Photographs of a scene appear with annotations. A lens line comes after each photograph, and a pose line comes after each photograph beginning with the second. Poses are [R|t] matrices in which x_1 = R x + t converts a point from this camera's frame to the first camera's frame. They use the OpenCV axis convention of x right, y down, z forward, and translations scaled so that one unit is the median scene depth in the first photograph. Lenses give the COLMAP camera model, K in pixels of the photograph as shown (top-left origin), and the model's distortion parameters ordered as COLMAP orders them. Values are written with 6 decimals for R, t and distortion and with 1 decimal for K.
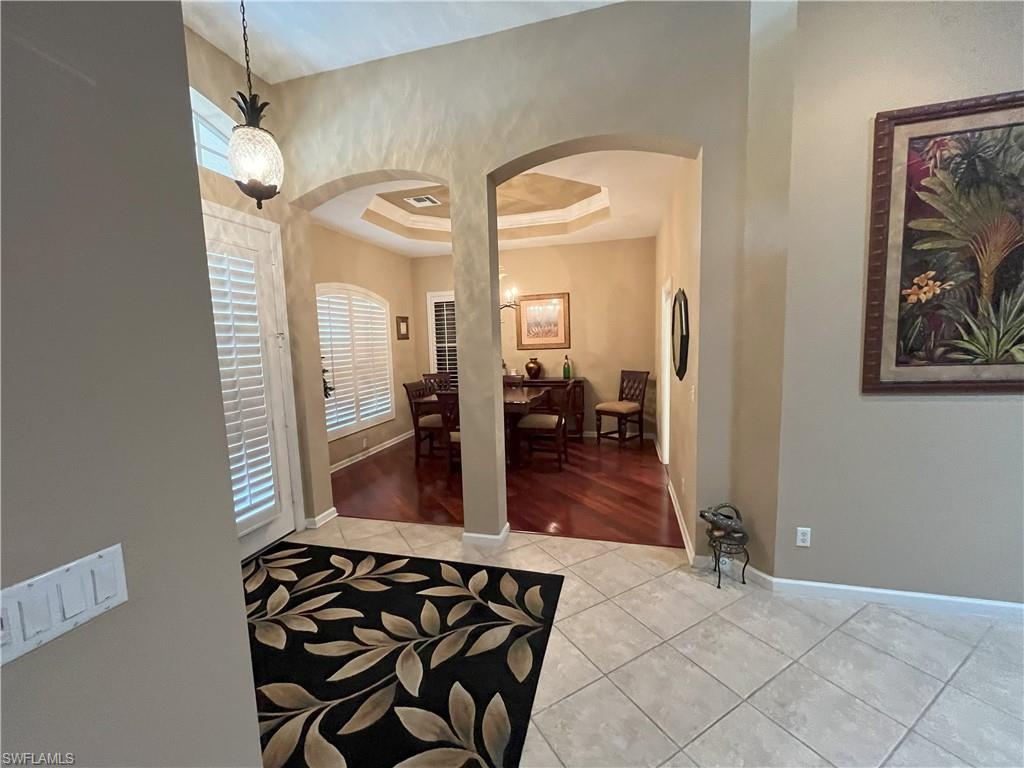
lens RADIAL K [[413.2, 0, 508.6], [0, 413.2, 383.5], [0, 0, 1]] dist [-0.000727, -0.000576]
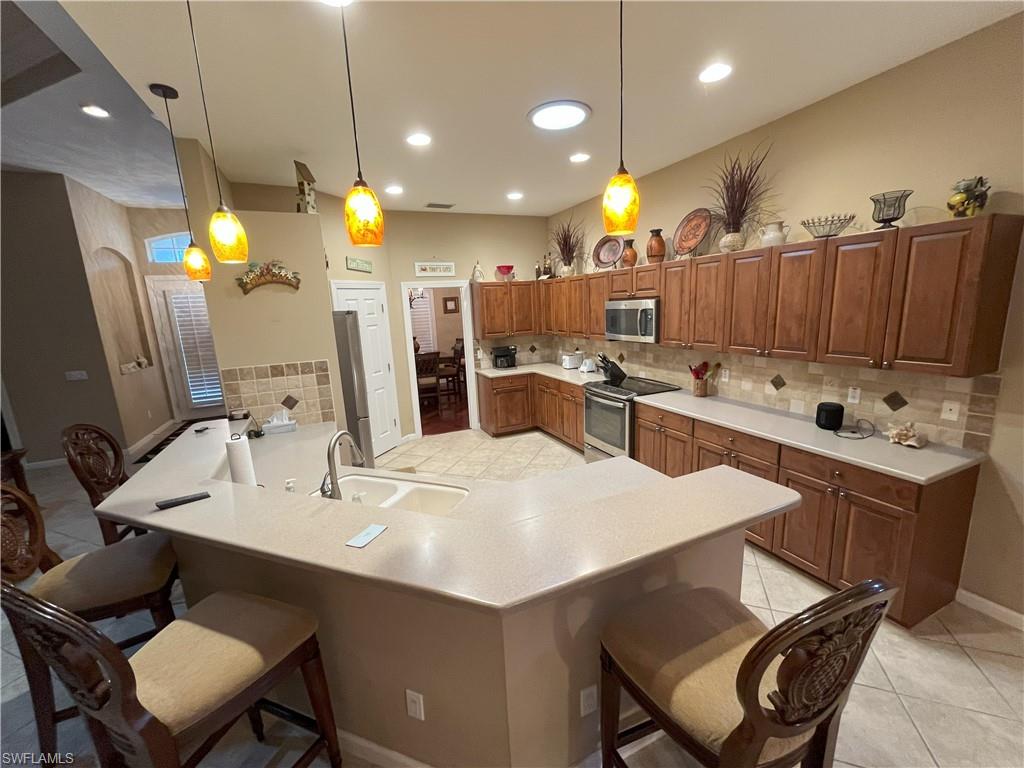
lens RADIAL K [[413.2, 0, 509.9], [0, 413.2, 384.5], [0, 0, 1]] dist [-0.000727, -0.000576]
pose [[0.629017, 0.150354, -0.762713, 2.448398], [-0.051316, 0.987009, 0.152249, -0.222903], [0.775696, -0.056628, 0.628562, 0.589650]]
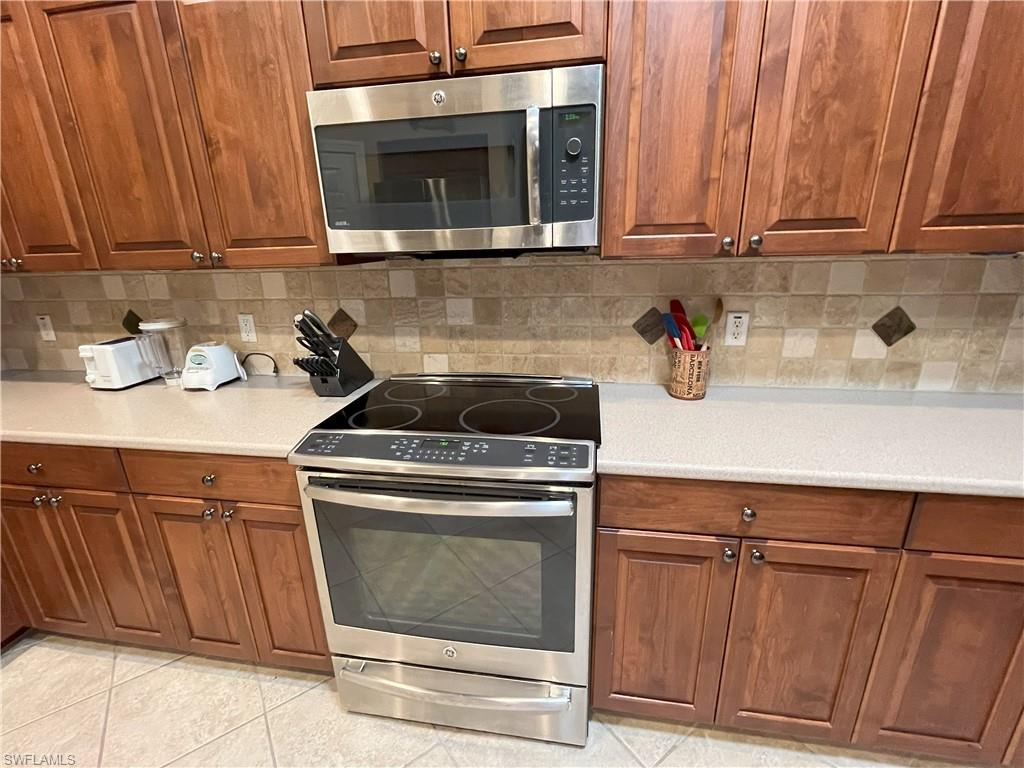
lens RADIAL K [[457.5, 0, 511.3], [0, 457.5, 382.9], [0, 0, 1]] dist [0.002342, 0.000228]
pose [[0.995317, -0.025536, 0.093233, 1.572962], [0.006666, 0.980314, 0.197331, -0.136241], [-0.096437, -0.195786, 0.975893, 1.398685]]
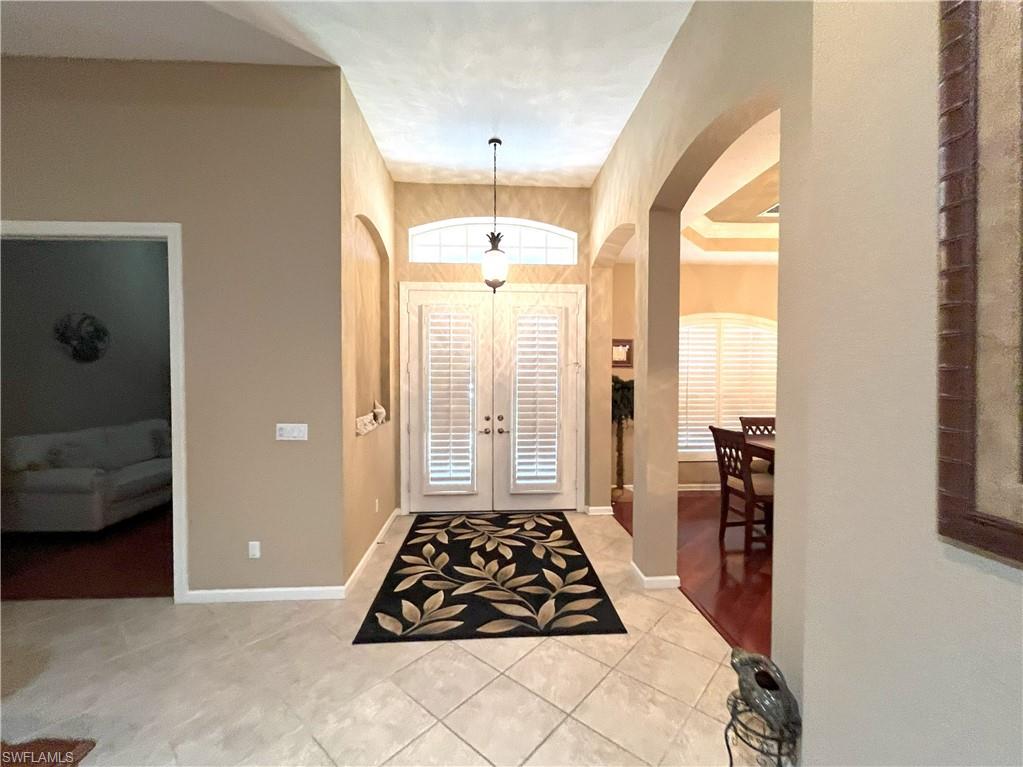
lens RADIAL K [[434.0, 0, 515.6], [0, 434.0, 384.0], [0, 0, 1]] dist [-0.012757, -0.000080]
pose [[0.328763, 0.053202, -0.942913, 0.884621], [-0.108684, 0.993910, 0.018185, -0.064507], [0.938138, 0.096501, 0.332543, 0.386527]]
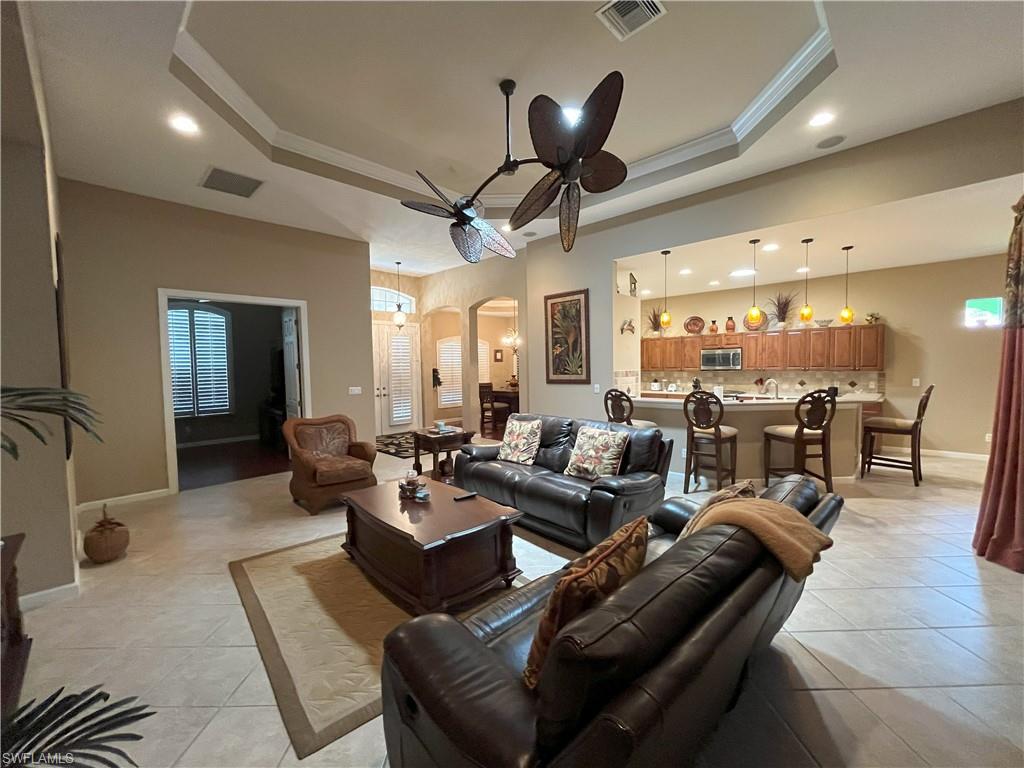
lens RADIAL K [[413.2, 0, 510.0], [0, 413.2, 388.2], [0, 0, 1]] dist [-0.000727, -0.000576]
pose [[0.872915, 0.043400, -0.485938, 1.692548], [-0.060280, 0.997998, -0.019151, 0.105903], [0.484134, 0.046010, 0.873783, -1.429914]]
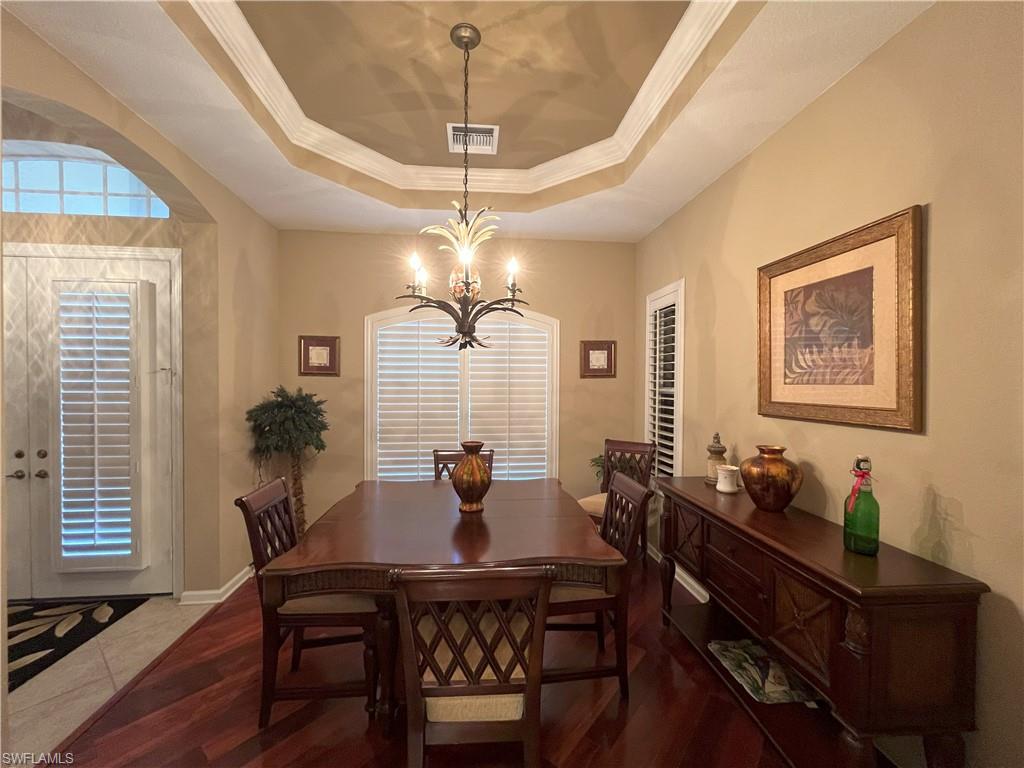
lens RADIAL K [[413.2, 0, 510.8], [0, 413.2, 386.0], [0, 0, 1]] dist [-0.000727, -0.000576]
pose [[0.367780, 0.045611, -0.928793, 0.656863], [-0.112166, 0.993680, 0.004382, -0.201203], [0.923123, 0.102567, 0.370572, 1.593441]]
